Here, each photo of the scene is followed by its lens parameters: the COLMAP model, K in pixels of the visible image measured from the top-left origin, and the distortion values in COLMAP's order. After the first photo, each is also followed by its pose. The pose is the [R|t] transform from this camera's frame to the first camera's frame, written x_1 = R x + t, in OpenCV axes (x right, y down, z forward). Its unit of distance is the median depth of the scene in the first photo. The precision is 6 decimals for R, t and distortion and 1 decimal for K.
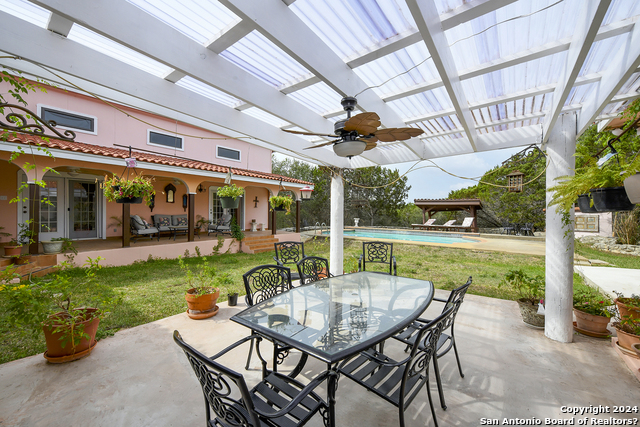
lens RADIAL K [[253.6, 0, 320.1], [0, 253.6, 212.3], [0, 0, 1]] dist [-0.004088, -0.000431]
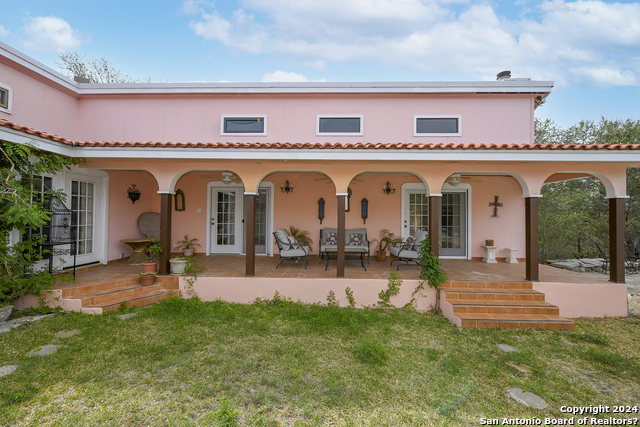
lens RADIAL K [[262.5, 0, 319.1], [0, 262.5, 216.8], [0, 0, 1]] dist [0.000587, 0.000129]
pose [[0.596835, -0.012359, -0.802269, -0.051044], [-0.004489, 0.999814, -0.018742, -0.009460], [0.802351, 0.014787, 0.596669, 0.535603]]
